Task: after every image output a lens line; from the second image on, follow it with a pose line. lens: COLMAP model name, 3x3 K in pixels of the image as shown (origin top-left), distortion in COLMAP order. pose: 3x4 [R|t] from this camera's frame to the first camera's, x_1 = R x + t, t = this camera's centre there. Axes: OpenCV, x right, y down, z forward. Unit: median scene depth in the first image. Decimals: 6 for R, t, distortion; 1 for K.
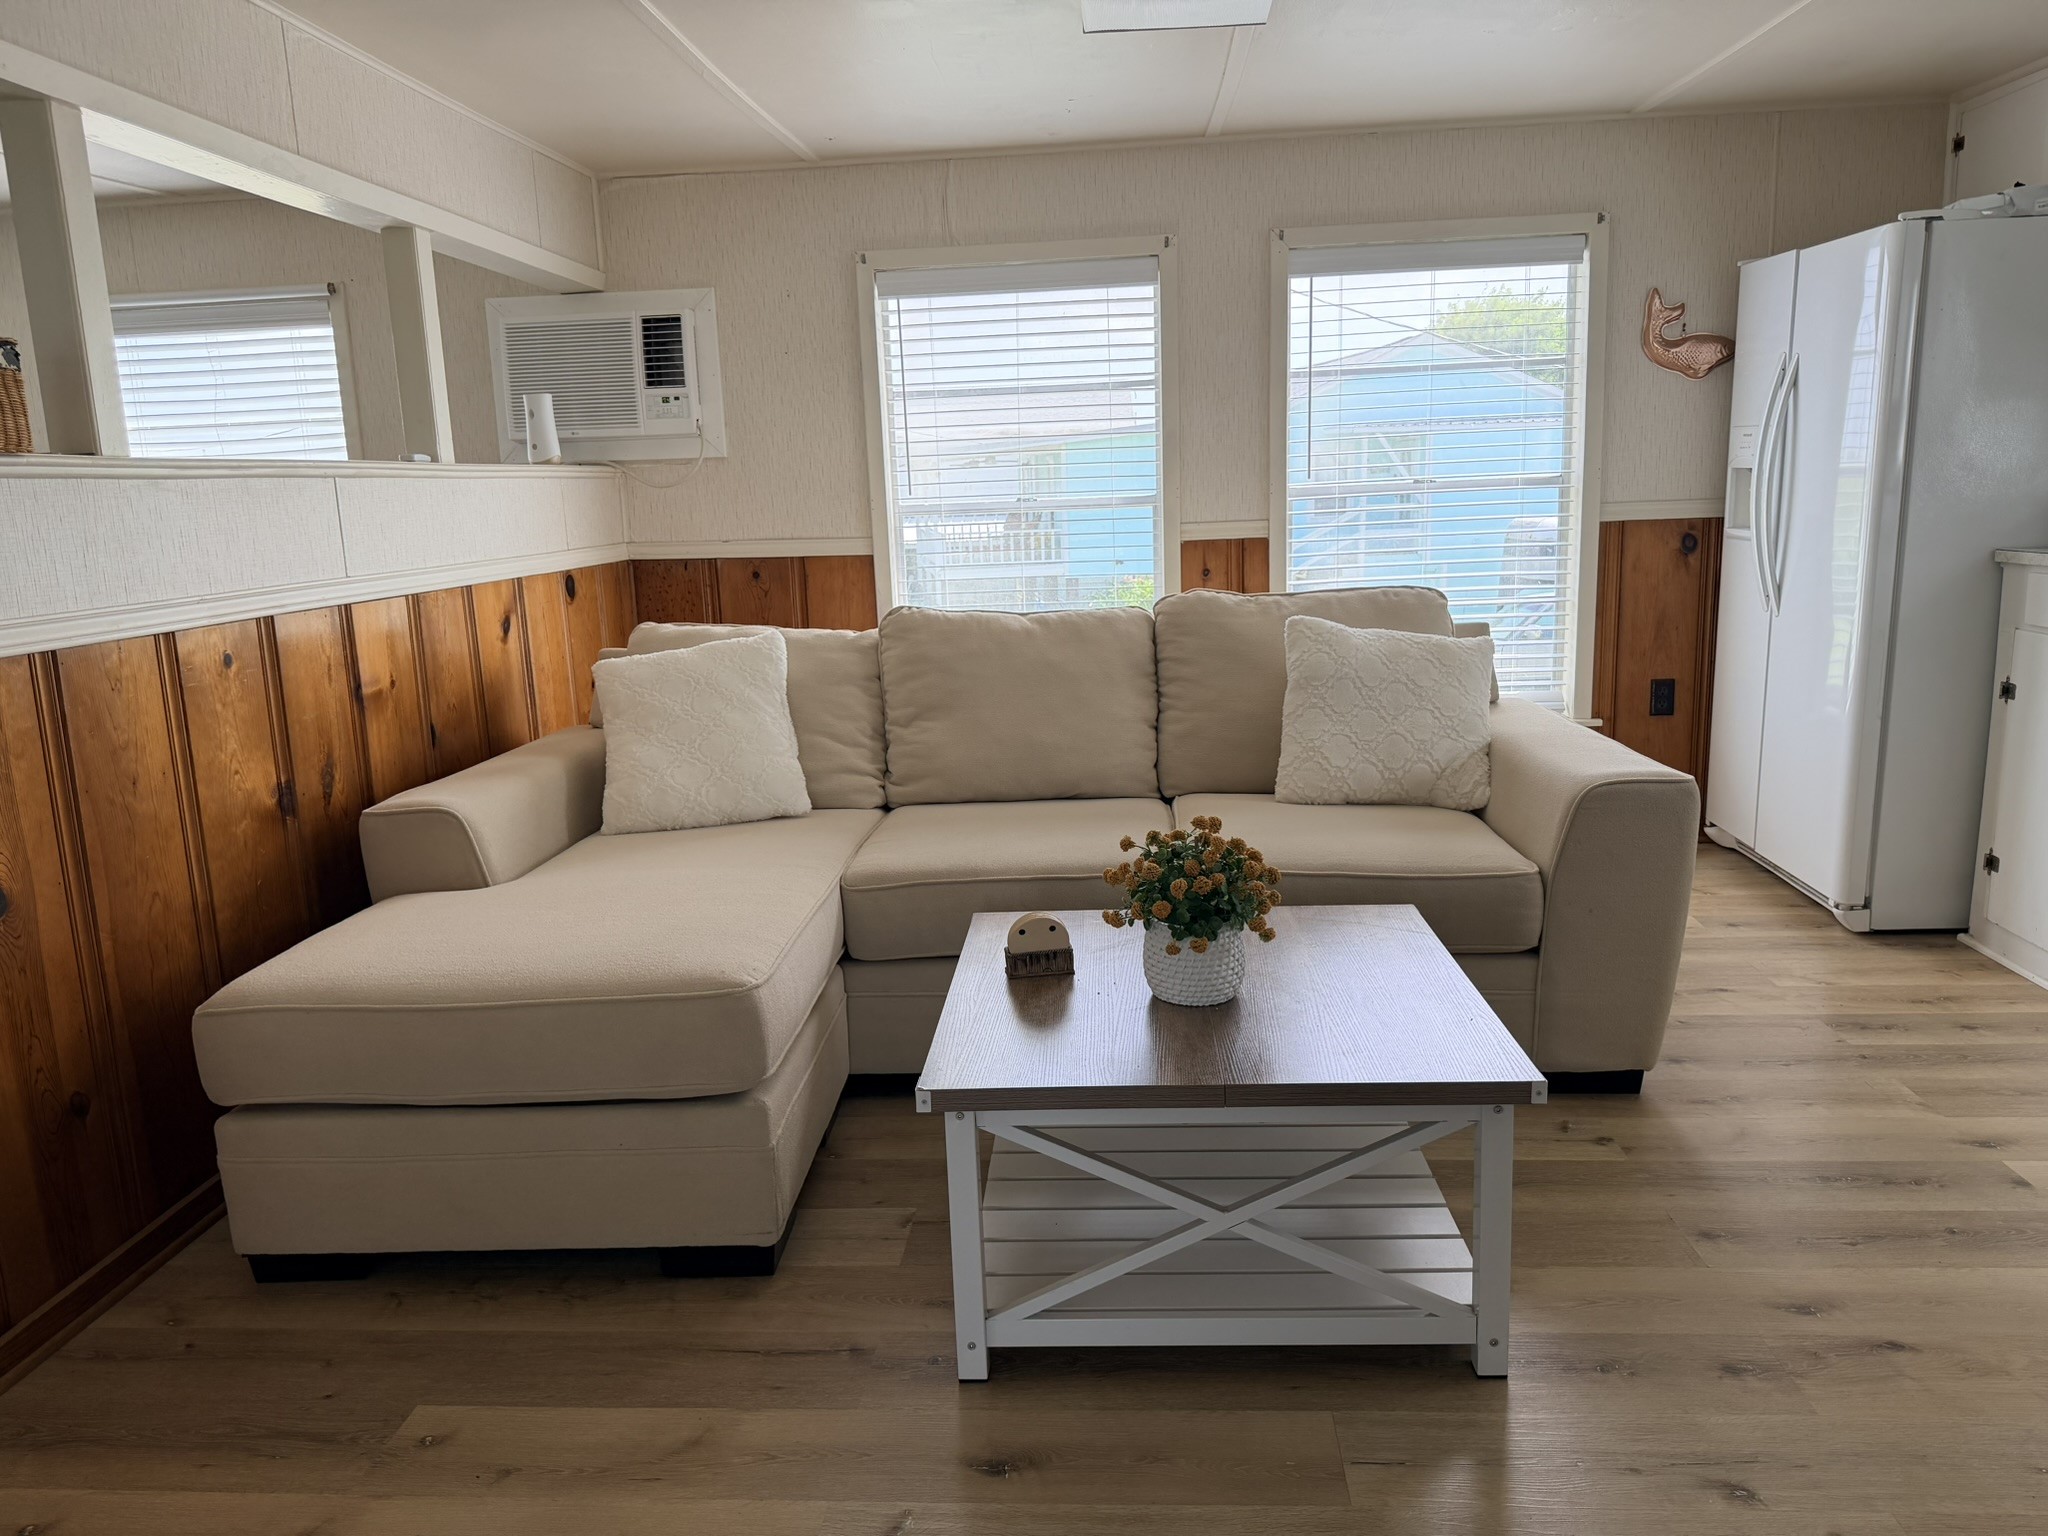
lens RADIAL K [[1442.0, 0, 1031.3], [0, 1442.0, 771.7], [0, 0, 1]] dist [0.062817, -0.092067]
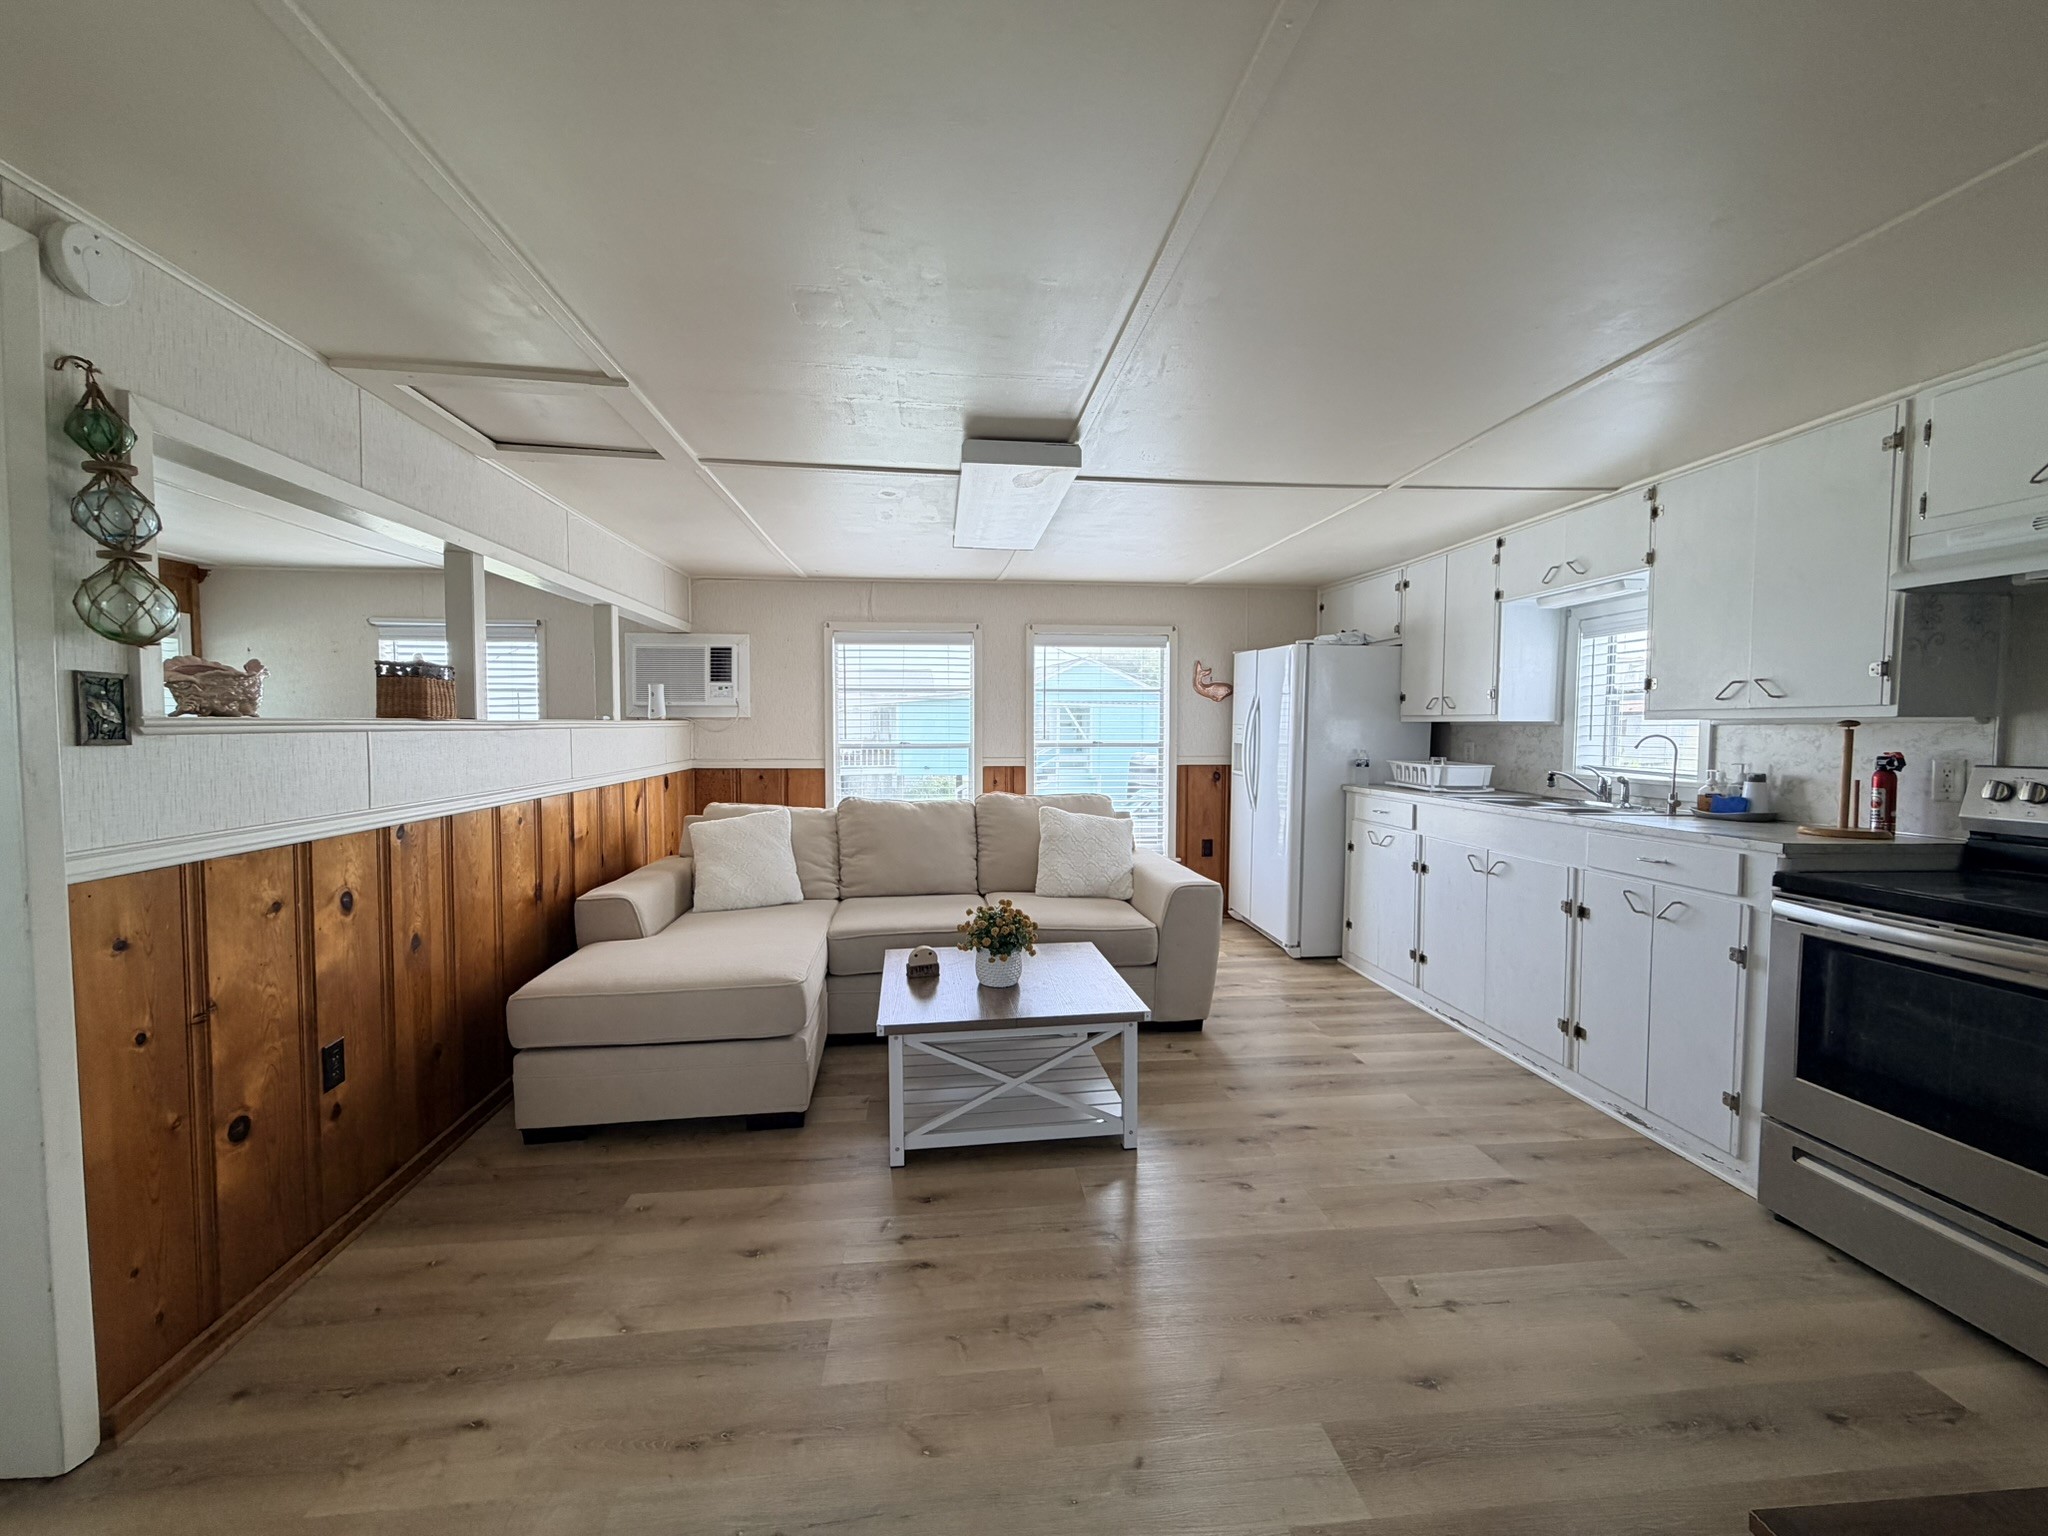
lens RADIAL K [[817.9, 0, 1018.1], [0, 817.9, 766.5], [0, 0, 1]] dist [-0.000680, 0.000062]
pose [[0.983780, 0.029390, 0.176954, -0.066055], [-0.003240, 0.989237, -0.146288, 0.008611], [-0.179349, 0.143342, 0.973287, -0.162447]]
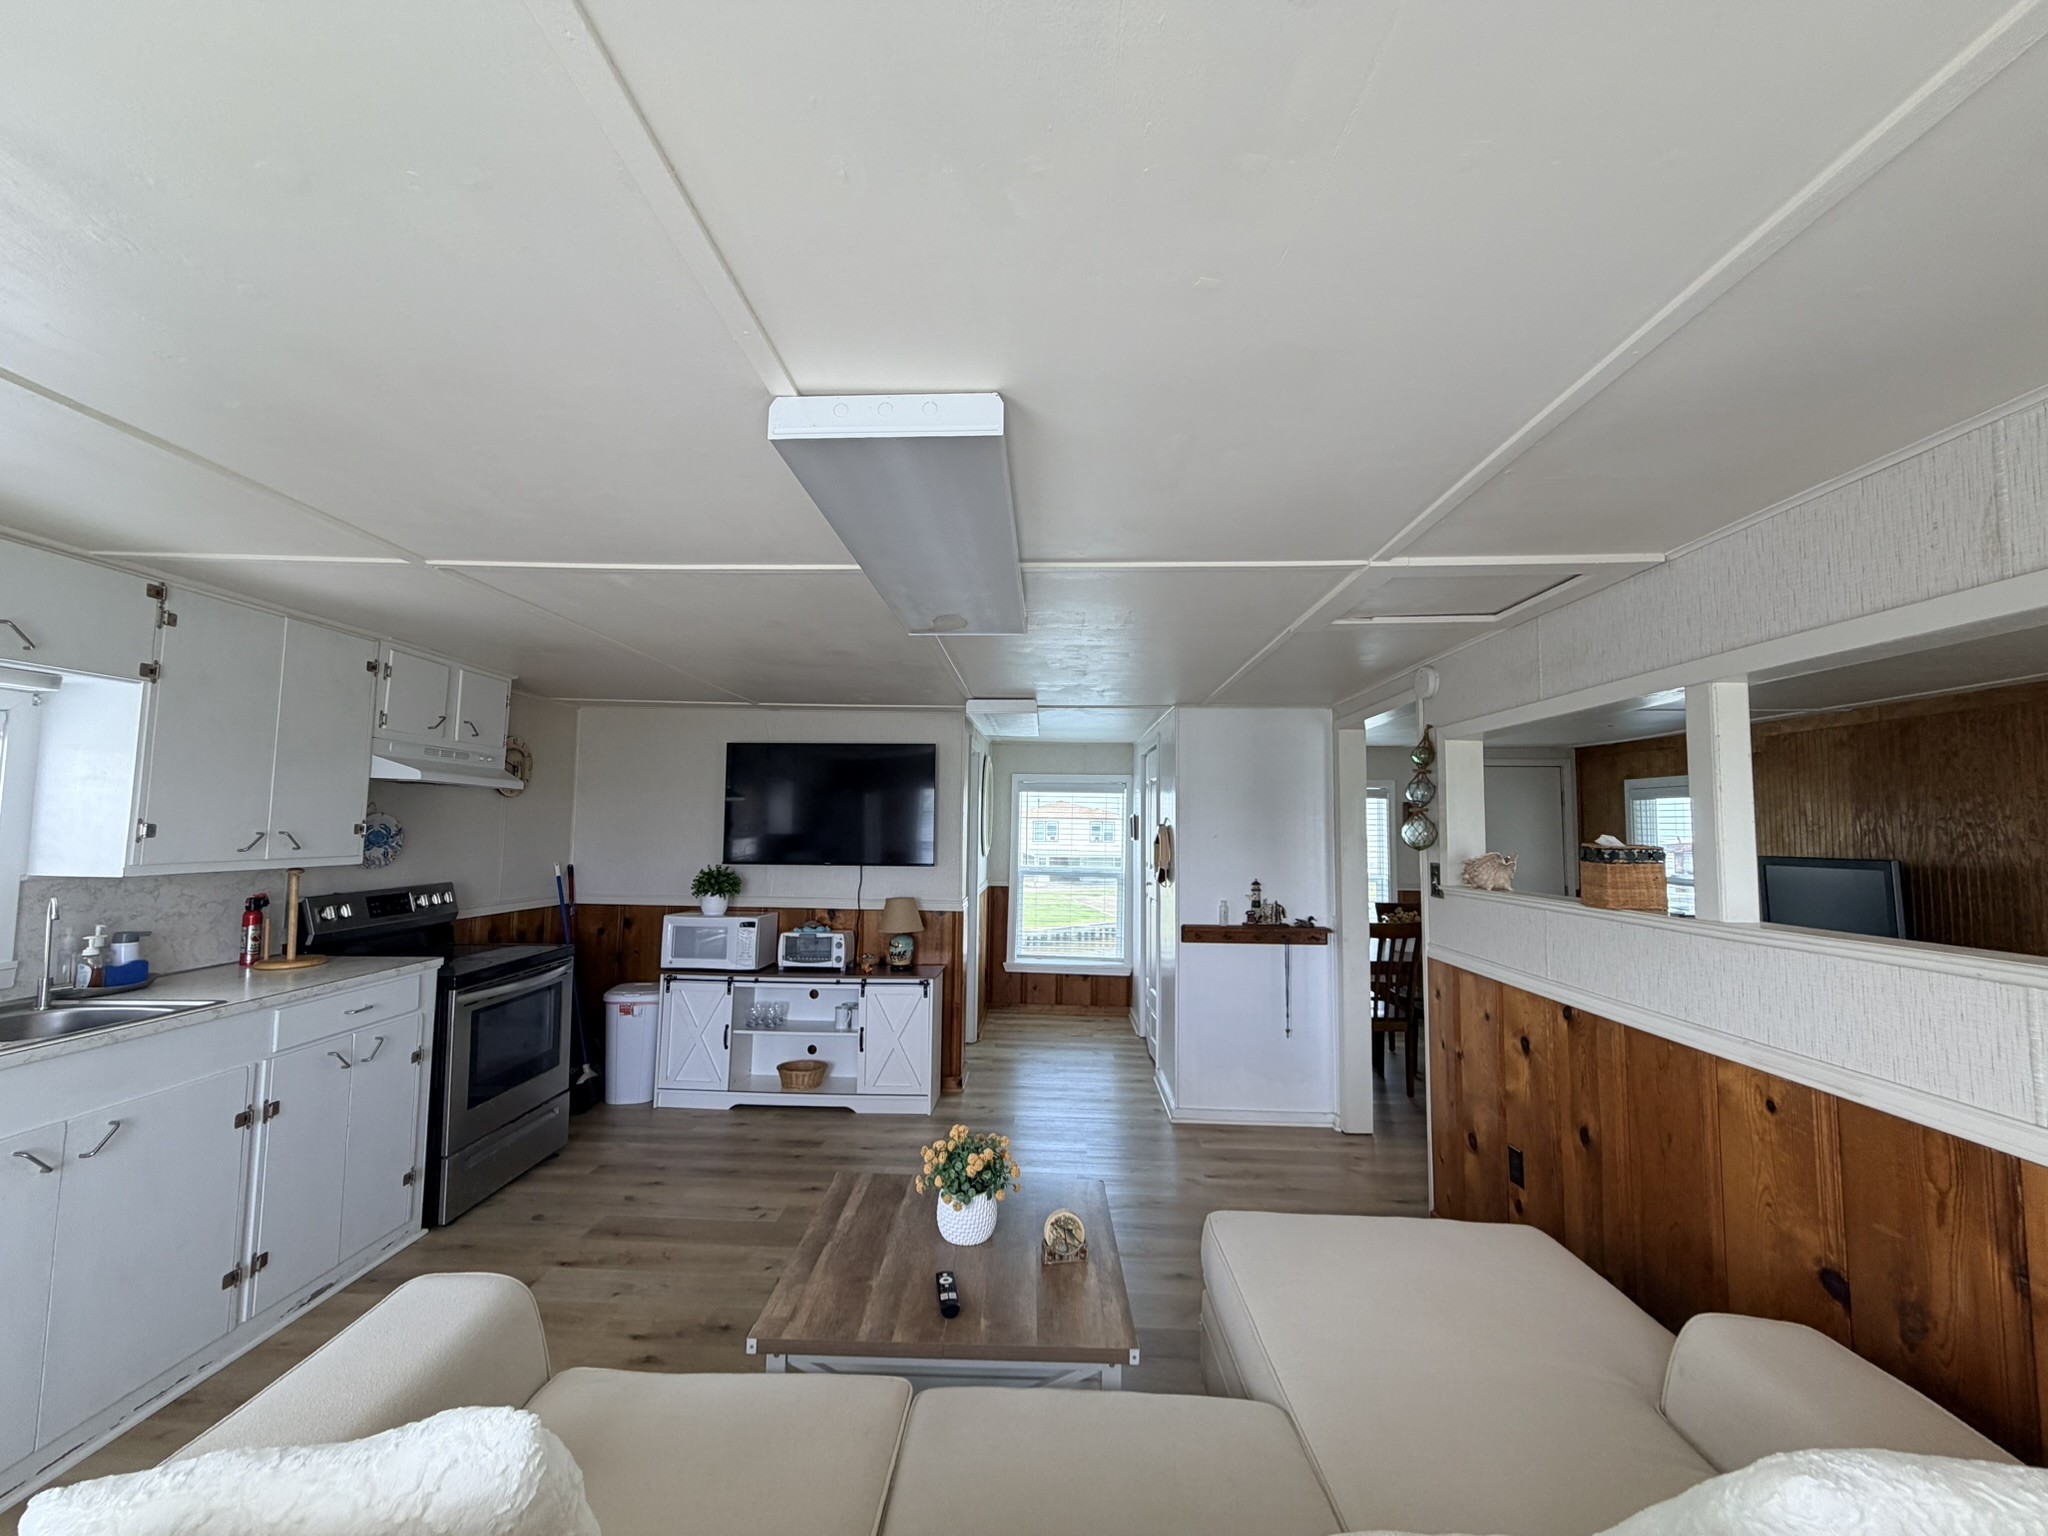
lens RADIAL K [[821.9, 0, 1018.7], [0, 821.9, 768.1], [0, 0, 1]] dist [-0.002688, -0.000038]
pose [[-0.999323, 0.017039, -0.032614, 0.037690], [0.012959, 0.992512, 0.121455, -0.329681], [0.034439, 0.120950, -0.992061, 1.234910]]
